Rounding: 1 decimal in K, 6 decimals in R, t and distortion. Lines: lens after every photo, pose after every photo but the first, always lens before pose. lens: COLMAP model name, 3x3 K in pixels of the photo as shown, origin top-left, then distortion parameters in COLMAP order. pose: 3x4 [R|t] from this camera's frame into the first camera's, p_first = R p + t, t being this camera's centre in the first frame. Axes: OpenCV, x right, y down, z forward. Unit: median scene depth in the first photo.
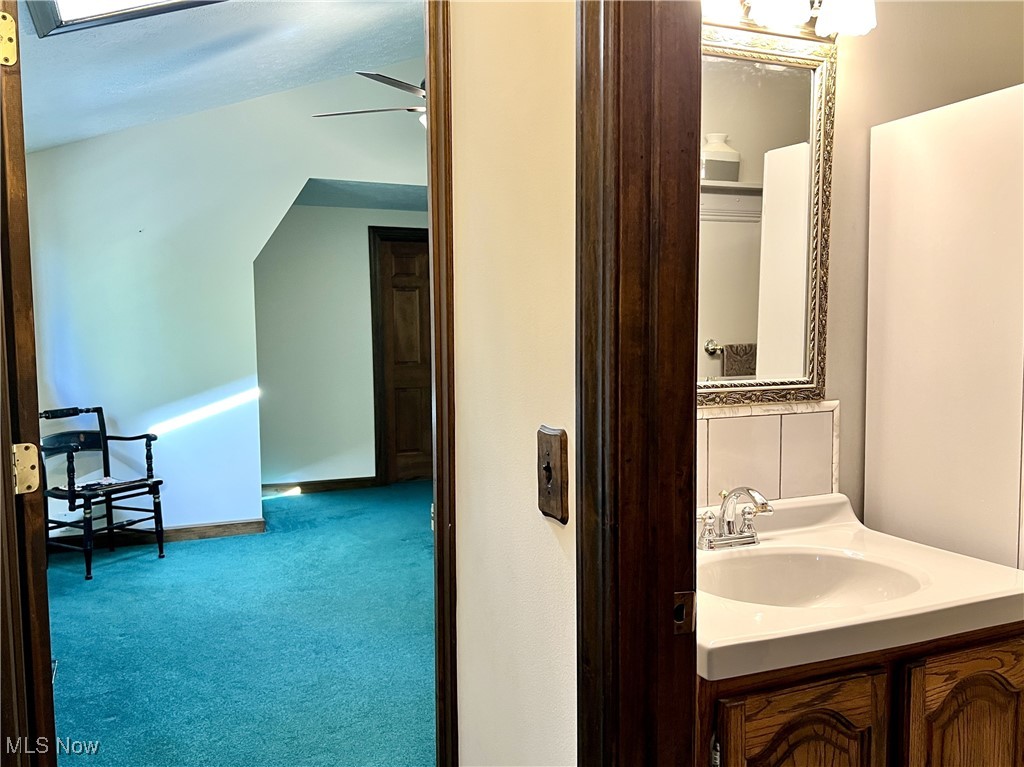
lens RADIAL K [[862.7, 0, 509.7], [0, 862.7, 392.1], [0, 0, 1]] dist [0.032137, -0.023785]
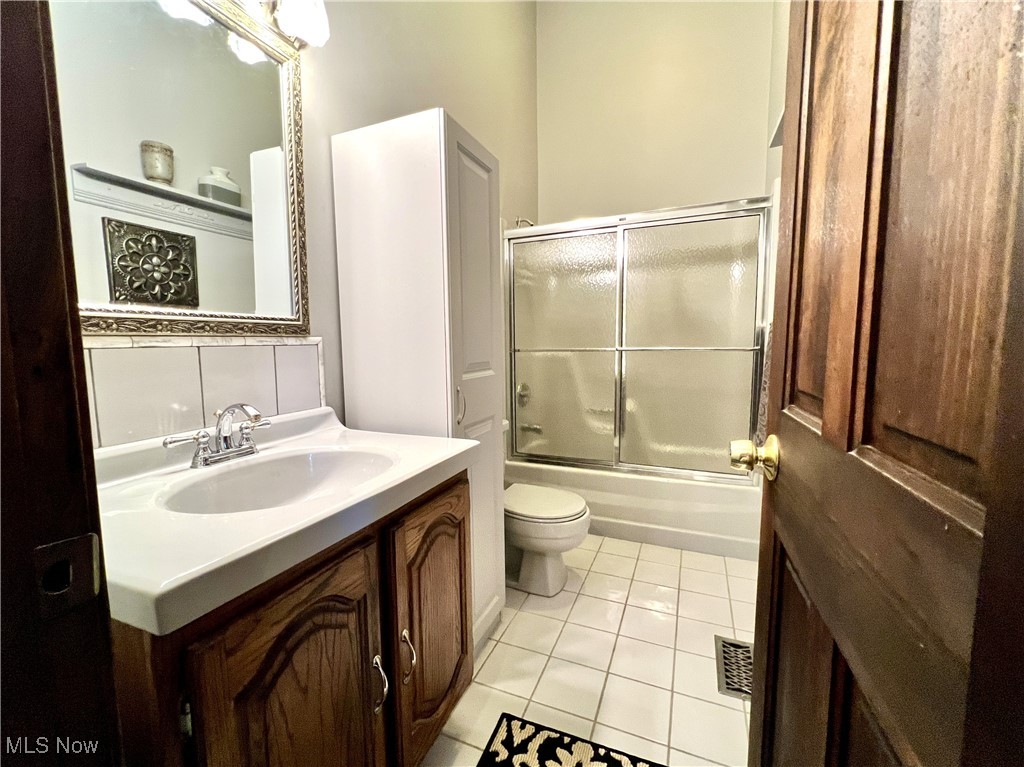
lens RADIAL K [[421.2, 0, 502.0], [0, 421.2, 387.1], [0, 0, 1]] dist [-0.003045, 0.000153]
pose [[0.724449, -0.063516, 0.686396, 0.147389], [0.054656, 0.997904, 0.034655, 0.087429], [-0.687158, 0.012409, 0.726402, 0.379351]]
